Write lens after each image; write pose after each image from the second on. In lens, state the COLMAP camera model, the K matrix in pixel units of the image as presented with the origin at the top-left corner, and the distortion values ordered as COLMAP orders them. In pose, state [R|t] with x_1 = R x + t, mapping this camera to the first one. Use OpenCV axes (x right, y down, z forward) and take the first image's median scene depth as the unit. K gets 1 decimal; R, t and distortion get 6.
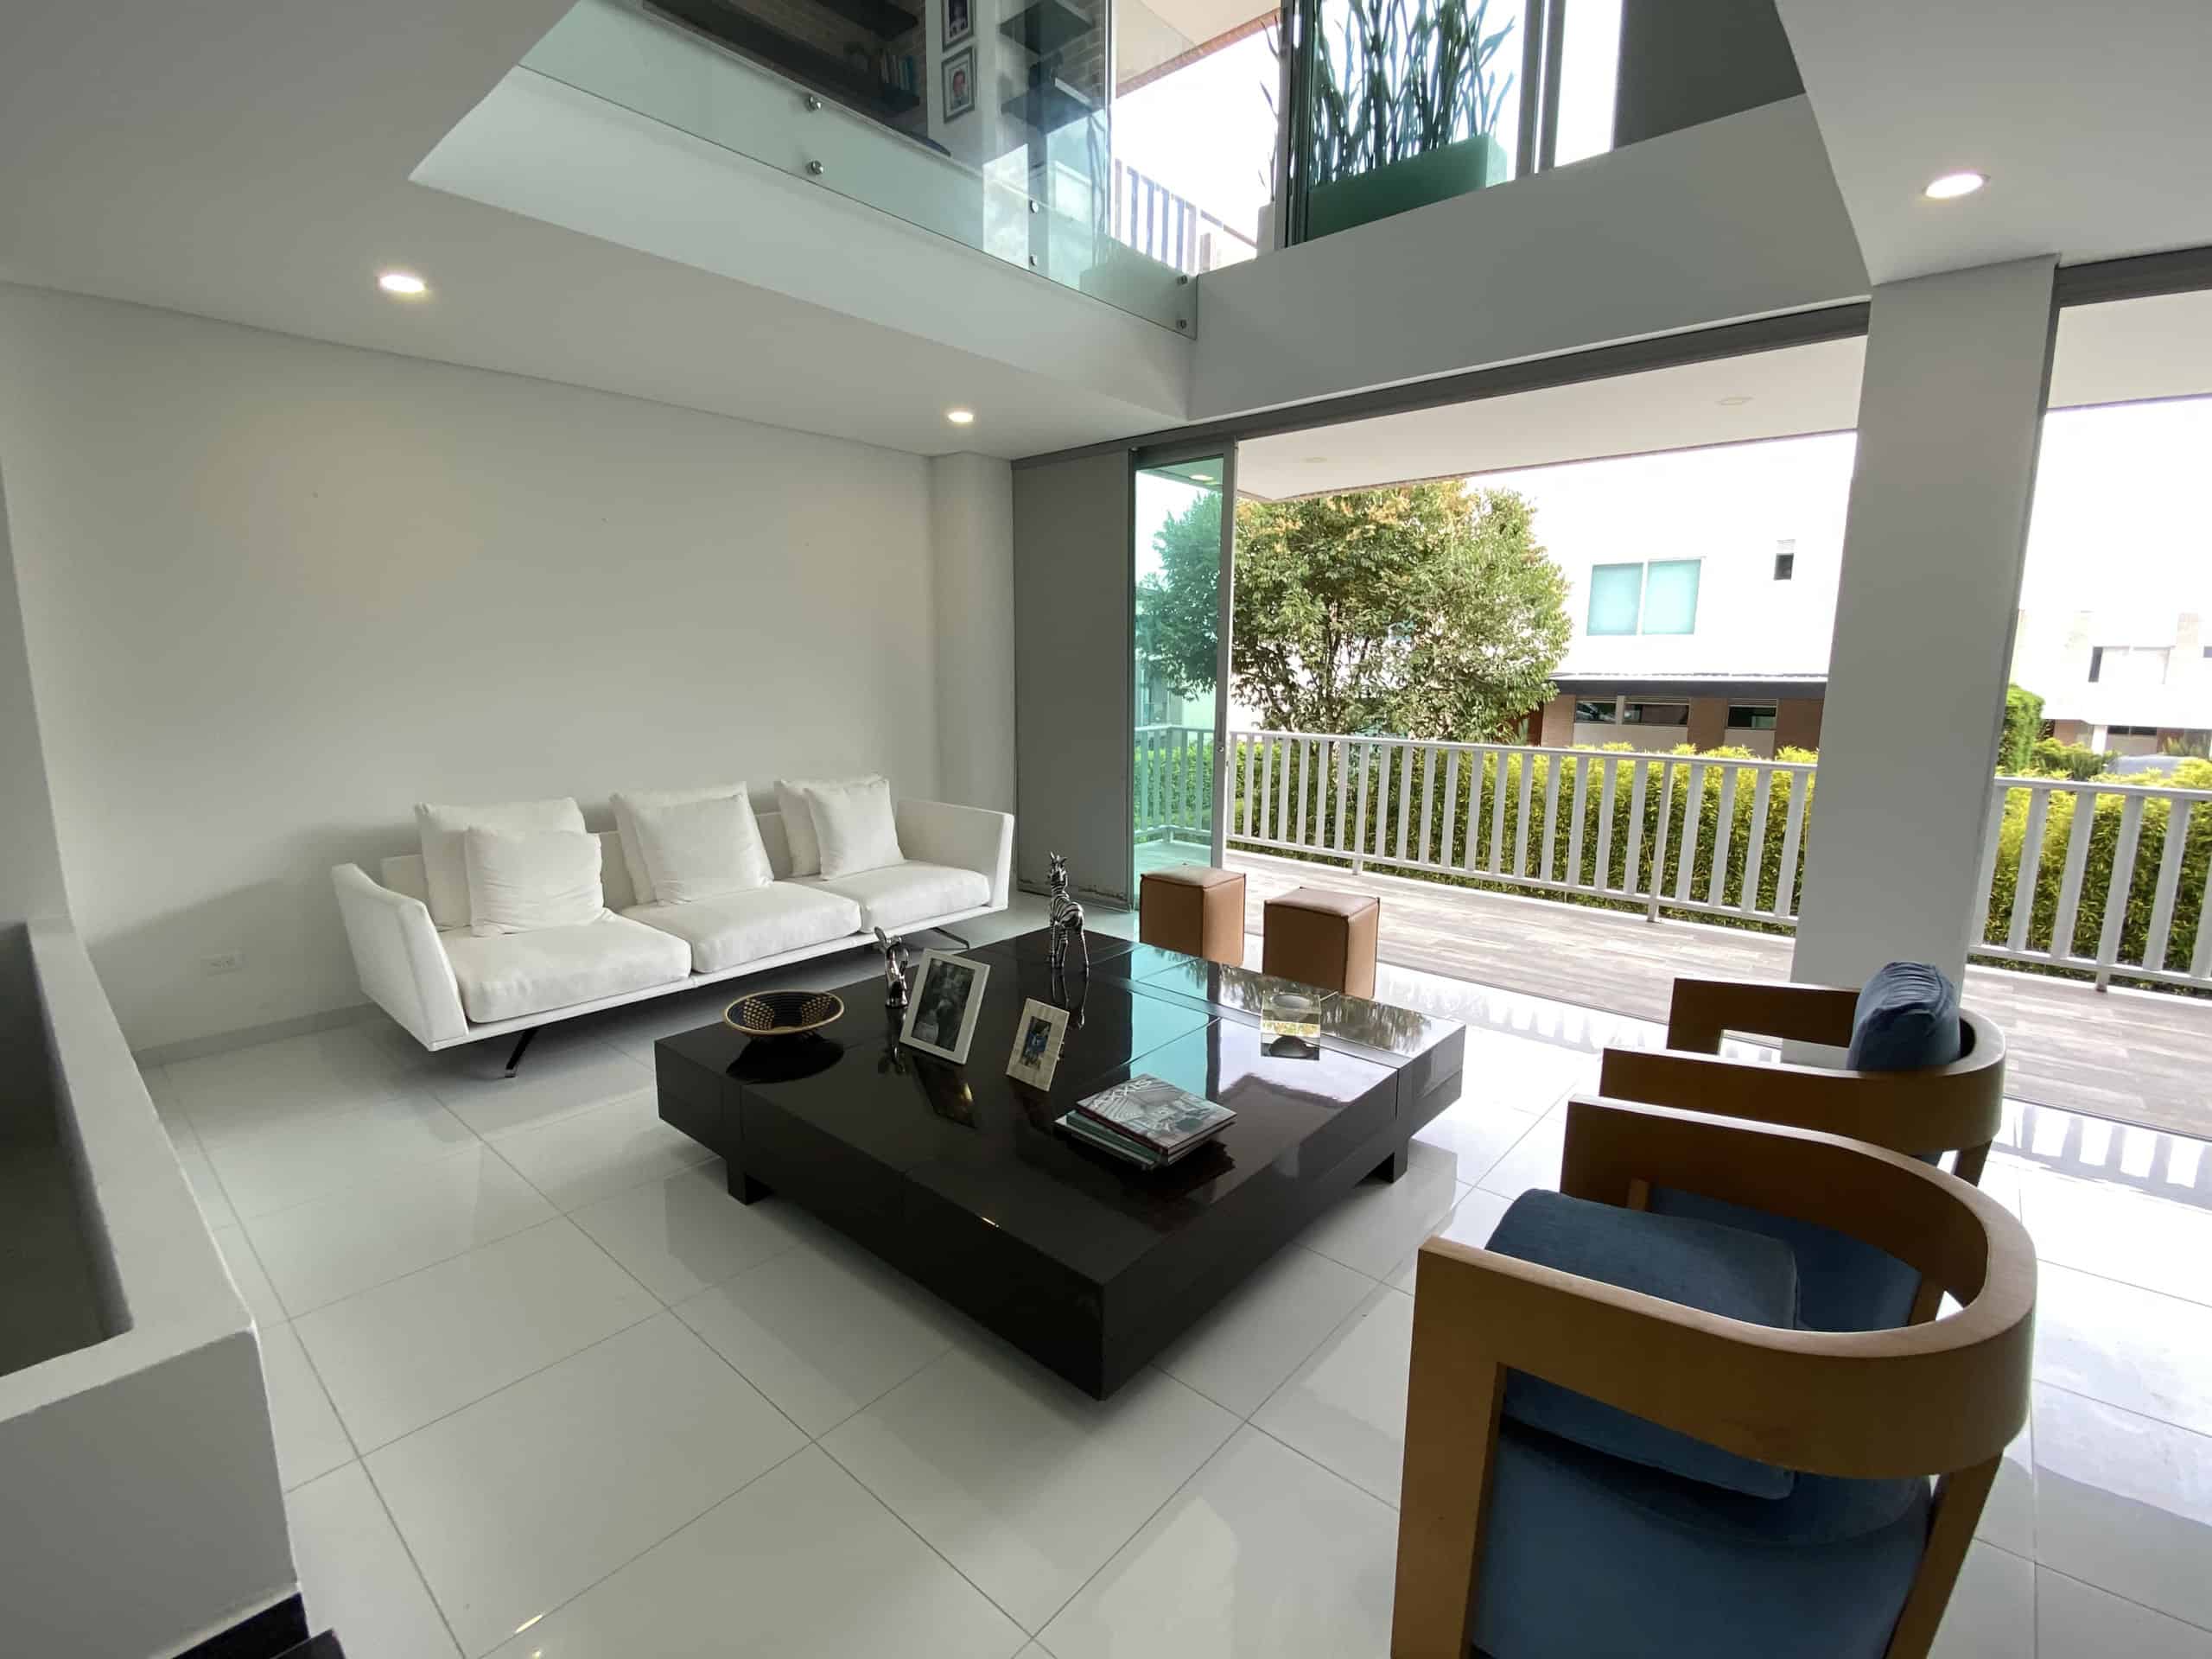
lens RADIAL K [[1003.4, 0, 1106.0], [0, 1003.4, 829.5], [0, 0, 1]] dist [0.000758, 0.000061]
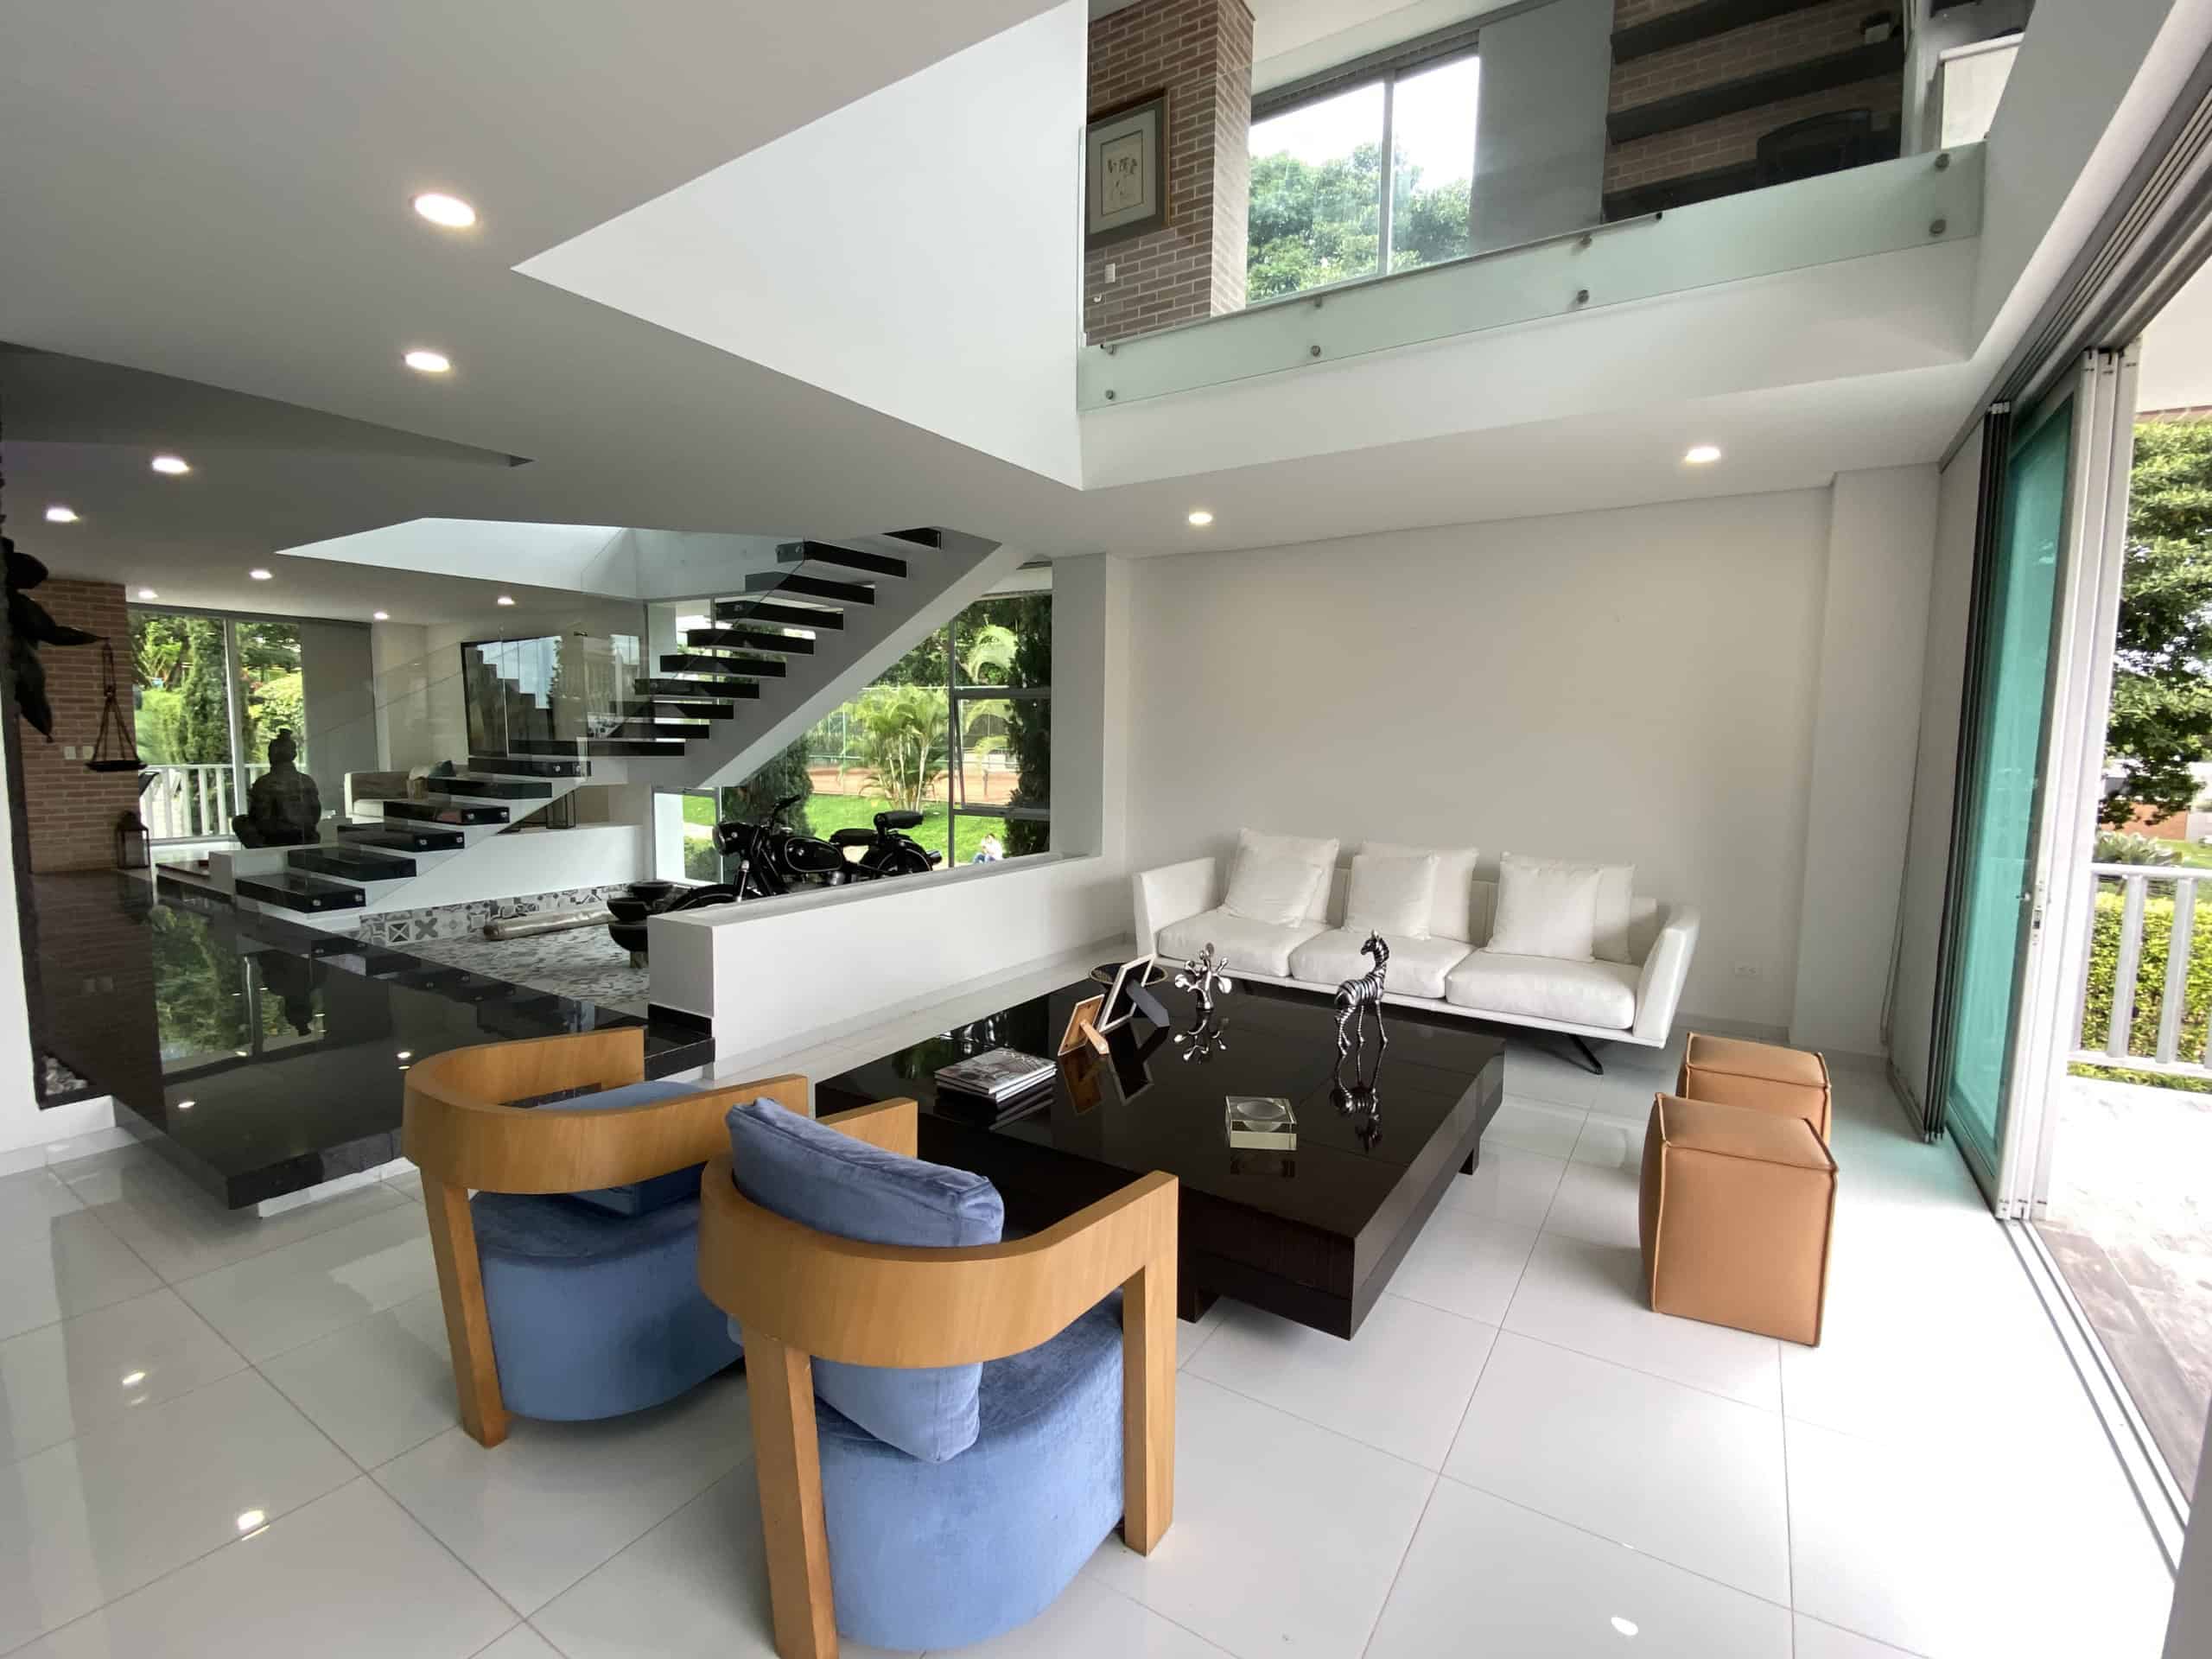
lens RADIAL K [[1003.4, 0, 1106.0], [0, 1003.4, 829.5], [0, 0, 1]] dist [0.000758, 0.000061]
pose [[0.143153, 0.092726, -0.985347, 0.969758], [-0.181789, 0.981126, 0.065918, -0.101107], [0.972862, 0.169689, 0.157307, 0.642136]]
